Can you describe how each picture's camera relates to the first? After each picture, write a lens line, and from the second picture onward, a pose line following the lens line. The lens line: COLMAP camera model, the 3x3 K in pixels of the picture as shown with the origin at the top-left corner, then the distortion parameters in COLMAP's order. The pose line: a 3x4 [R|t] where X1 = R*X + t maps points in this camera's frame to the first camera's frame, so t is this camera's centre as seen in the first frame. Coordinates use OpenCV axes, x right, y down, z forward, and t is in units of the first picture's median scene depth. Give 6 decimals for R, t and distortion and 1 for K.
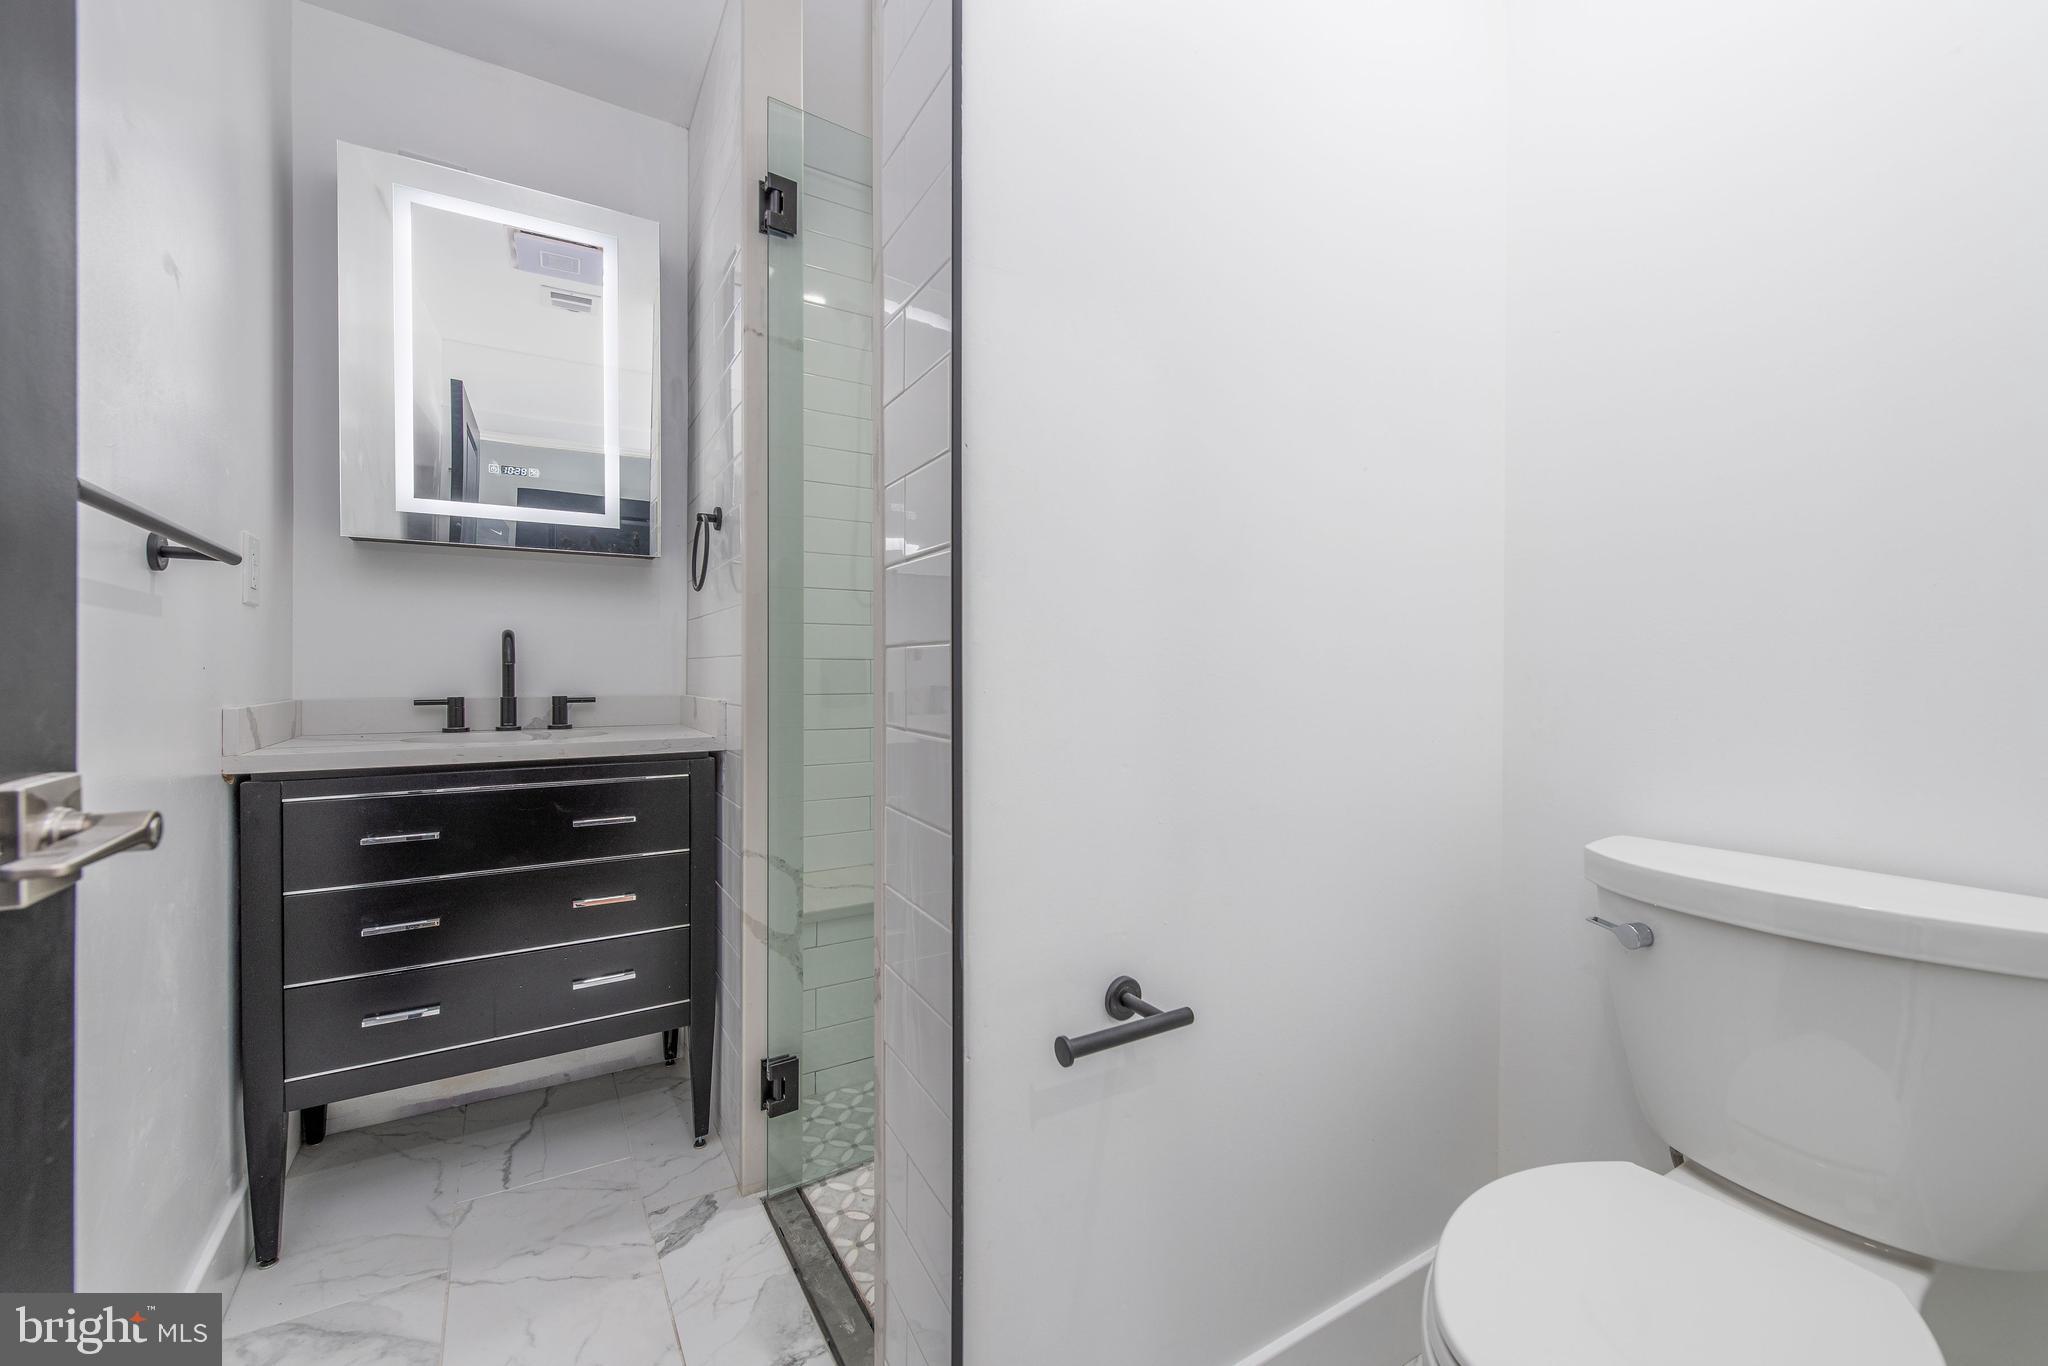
lens RADIAL K [[811.9, 0, 1023.8], [0, 811.9, 681.3], [0, 0, 1]] dist [0.007403, -0.003744]
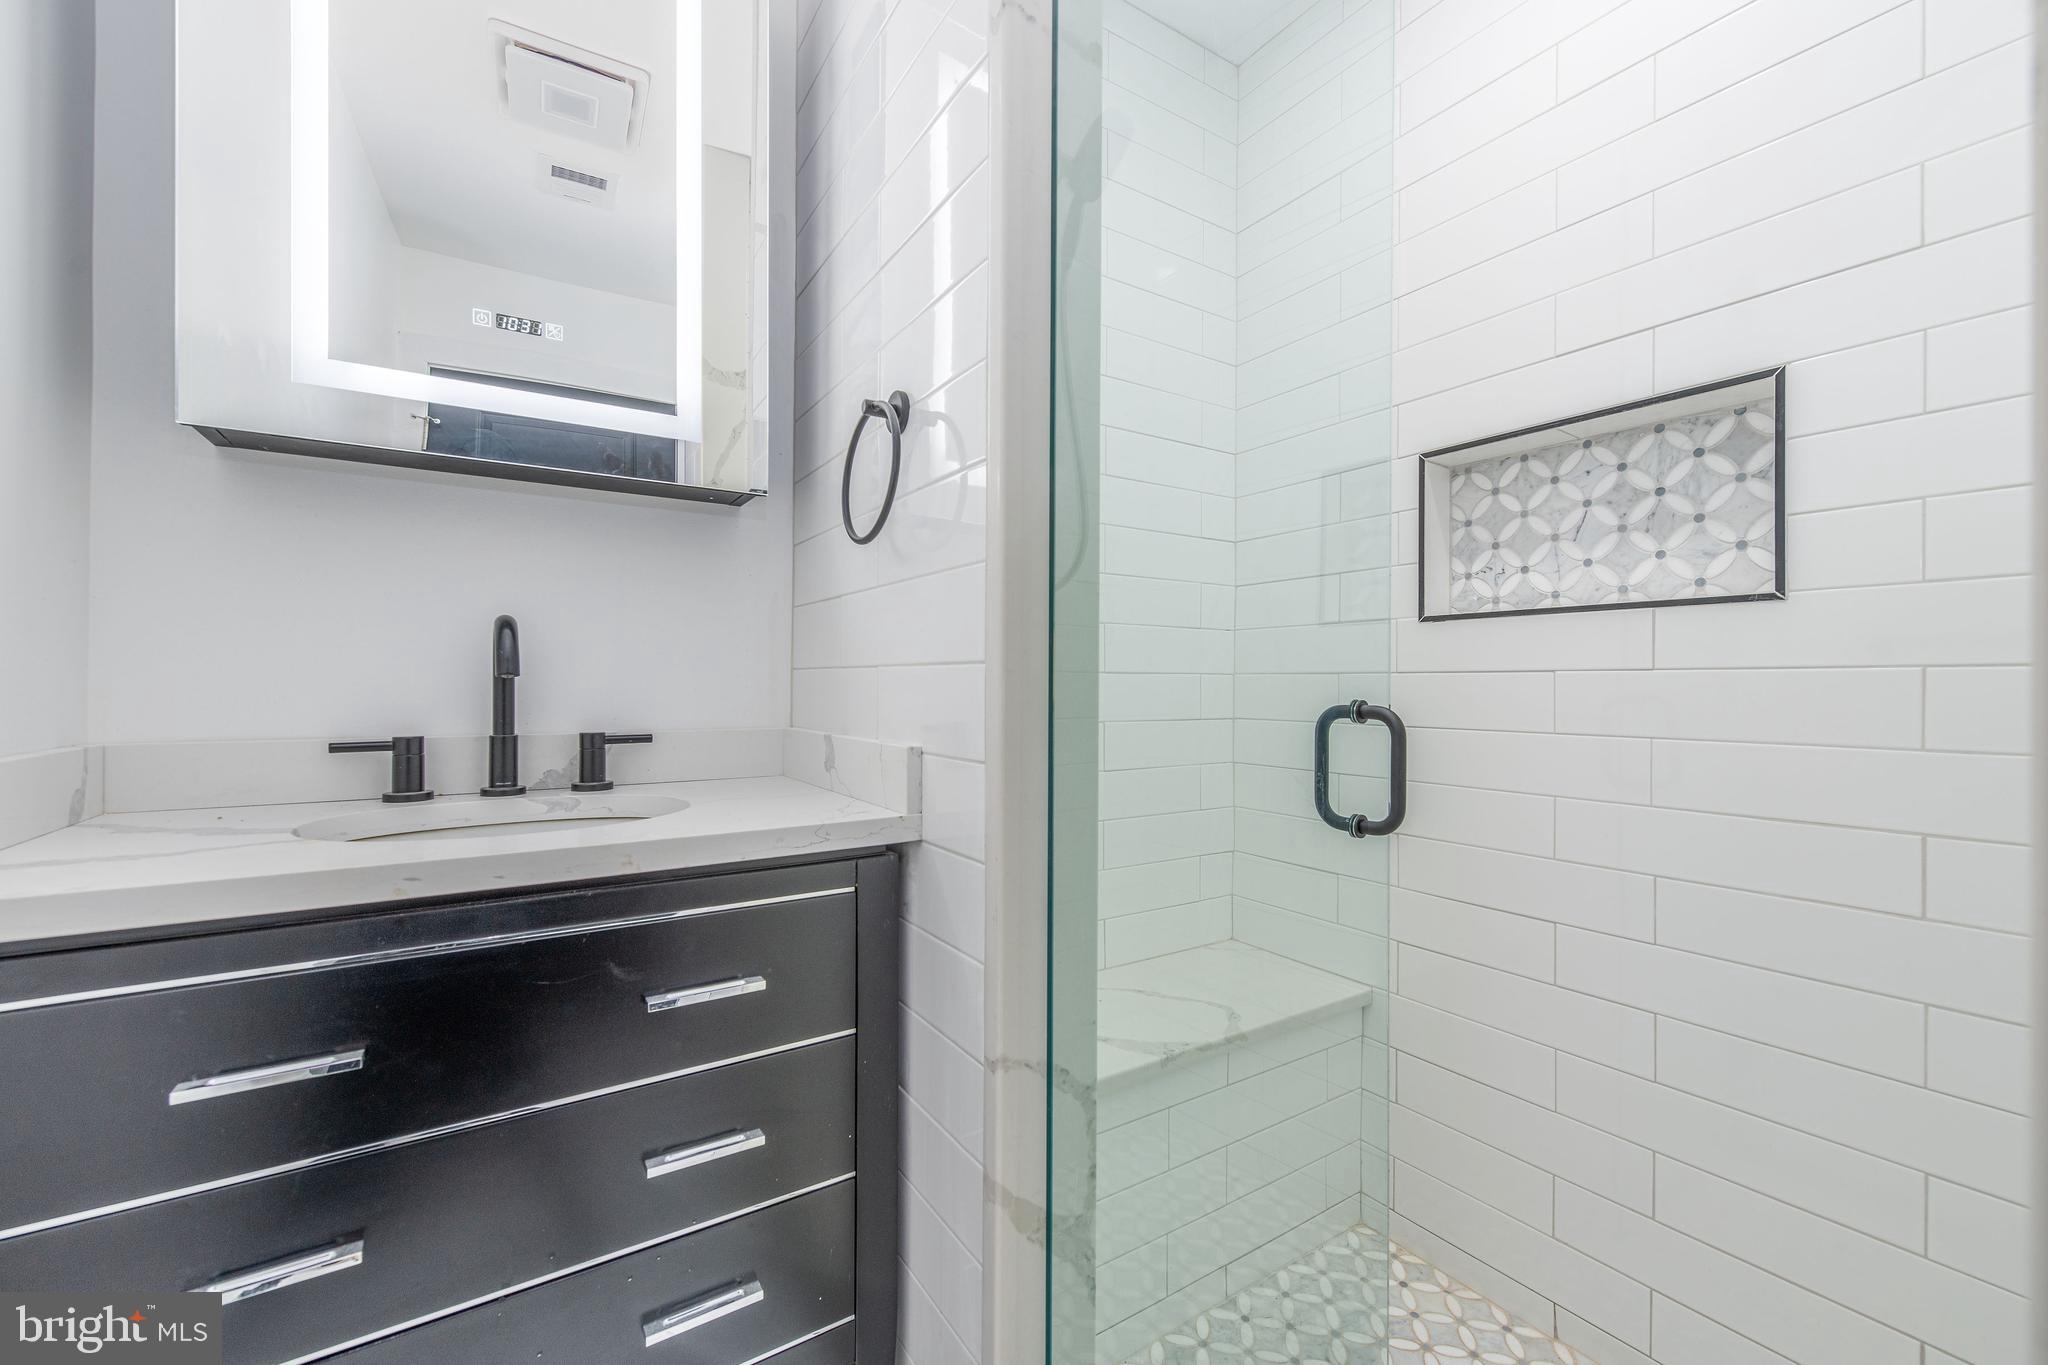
lens RADIAL K [[811.9, 0, 1016.3], [0, 811.9, 687.5], [0, 0, 1]] dist [0.007403, -0.003744]
pose [[0.999713, 0.002801, 0.023808, -0.300539], [-0.002590, 0.999957, -0.008874, -0.010158], [-0.023832, 0.008809, 0.999677, 0.440465]]
